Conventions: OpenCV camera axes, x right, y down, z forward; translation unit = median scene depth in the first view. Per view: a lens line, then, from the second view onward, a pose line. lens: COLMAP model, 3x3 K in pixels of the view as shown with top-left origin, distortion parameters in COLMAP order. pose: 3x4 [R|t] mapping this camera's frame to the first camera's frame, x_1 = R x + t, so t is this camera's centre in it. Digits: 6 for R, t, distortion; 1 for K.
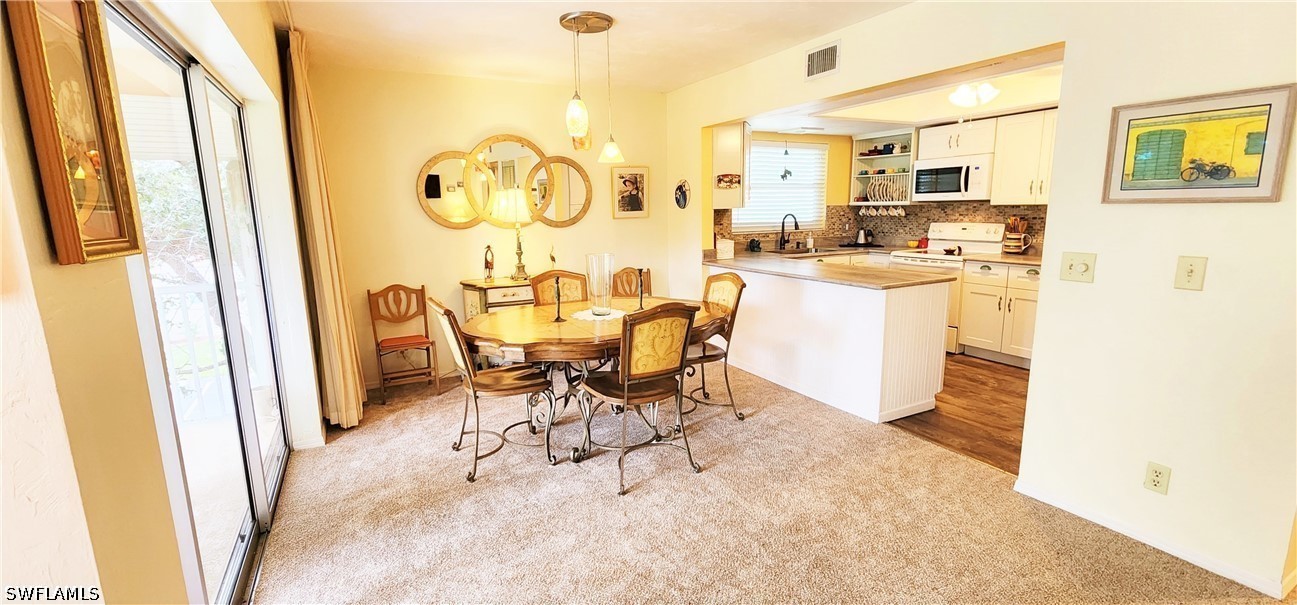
lens RADIAL K [[553.6, 0, 642.0], [0, 553.6, 307.4], [0, 0, 1]] dist [-0.000713, 0.000030]
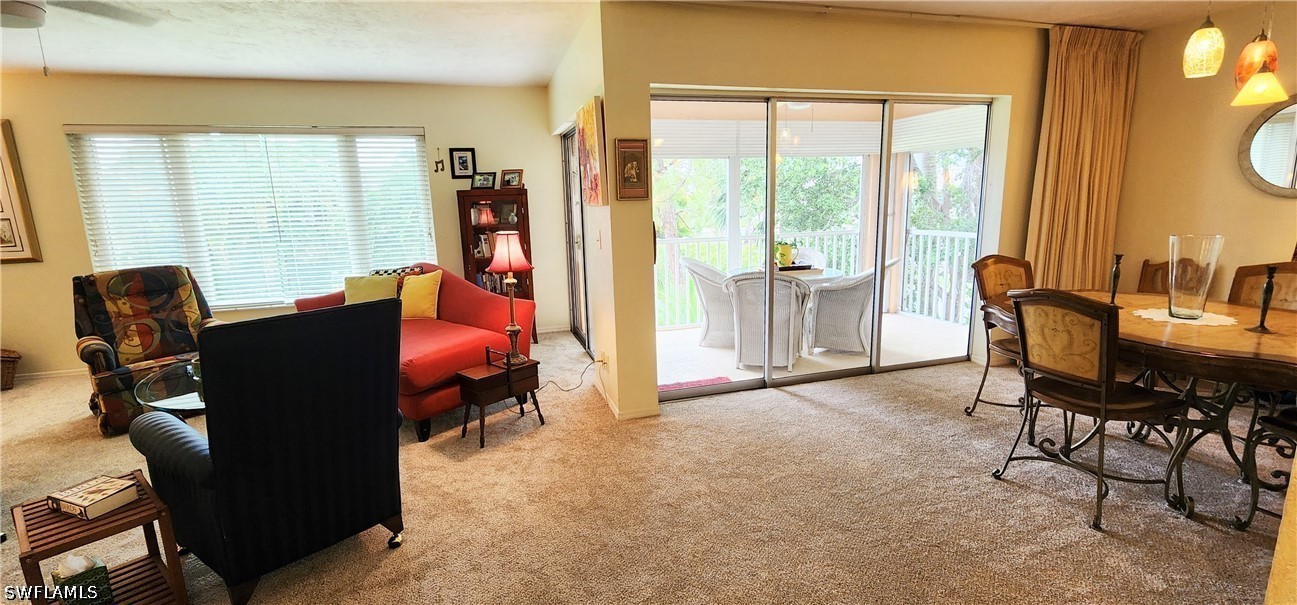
lens RADIAL K [[560.9, 0, 646.1], [0, 560.9, 306.4], [0, 0, 1]] dist [-0.000174, -0.000297]
pose [[-0.182495, 0.210417, -0.960427, 0.522677], [-0.144691, 0.960448, 0.237915, -0.051030], [0.972502, 0.182384, -0.144831, 0.273638]]
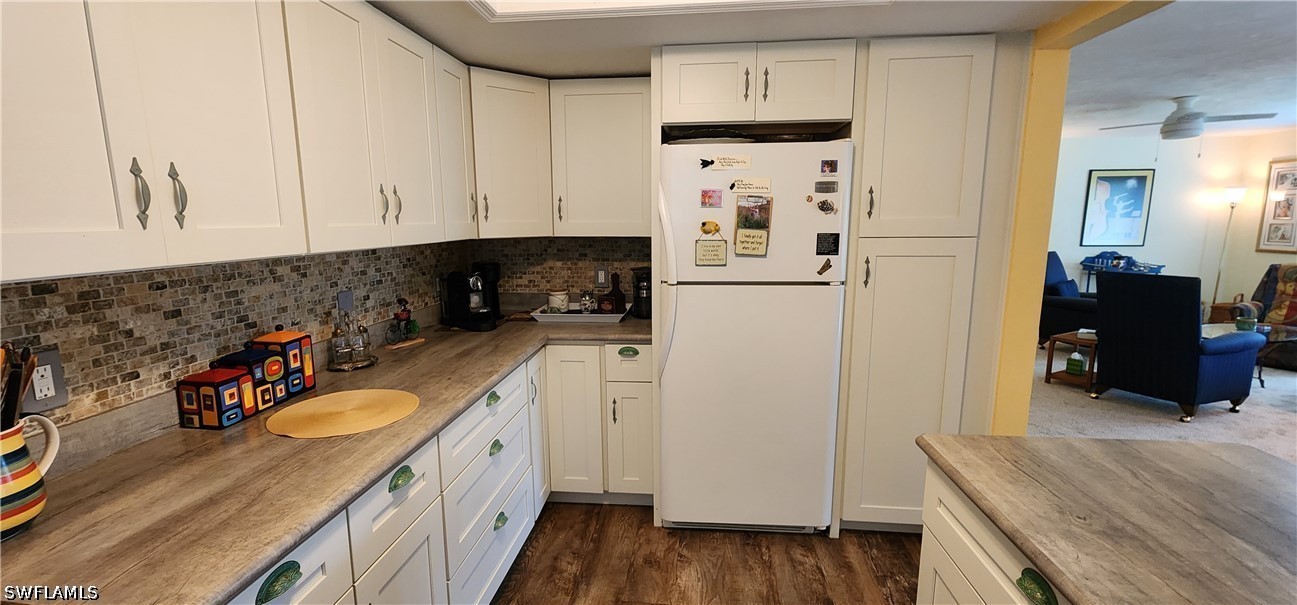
lens RADIAL K [[535.2, 0, 643.8], [0, 535.2, 305.7], [0, 0, 1]] dist [0.000332, -0.001057]
pose [[-0.832401, -0.066913, 0.550120, 0.392835], [0.119856, 0.947451, 0.296599, -0.201931], [-0.541058, 0.312824, -0.780639, 1.012361]]
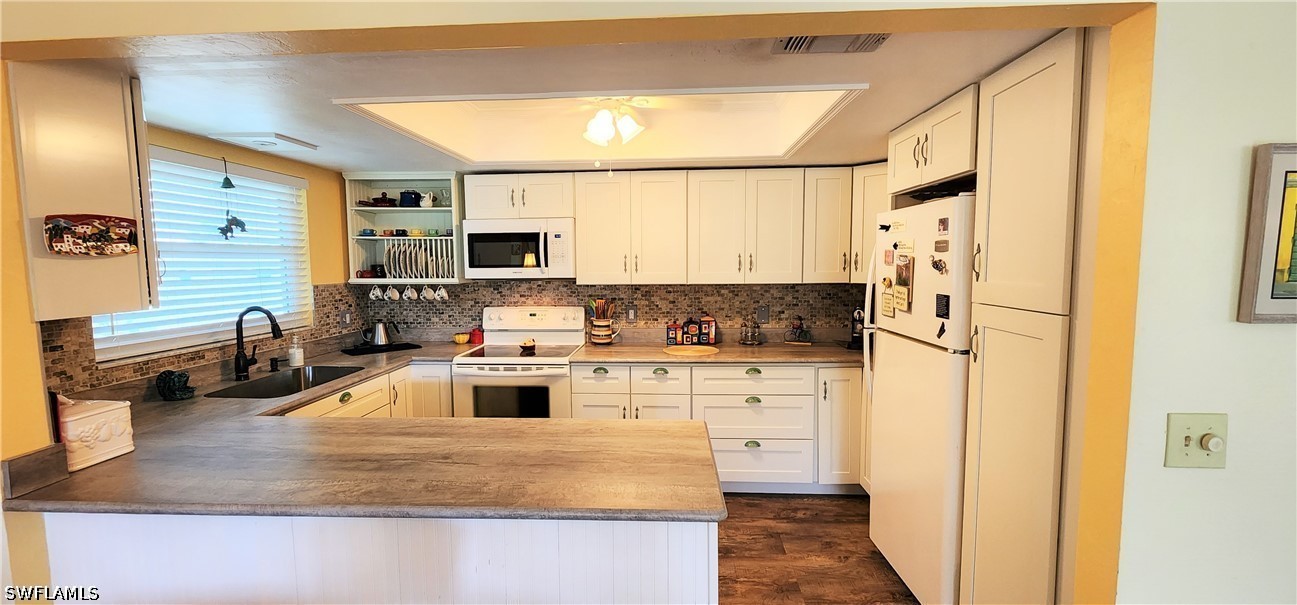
lens RADIAL K [[532.3, 0, 642.6], [0, 532.3, 306.4], [0, 0, 1]] dist [0.000331, -0.000417]
pose [[0.511490, -0.060107, 0.857184, 0.047209], [0.152233, 0.988110, -0.021551, -0.127531], [-0.845697, 0.141515, 0.514559, 0.557070]]
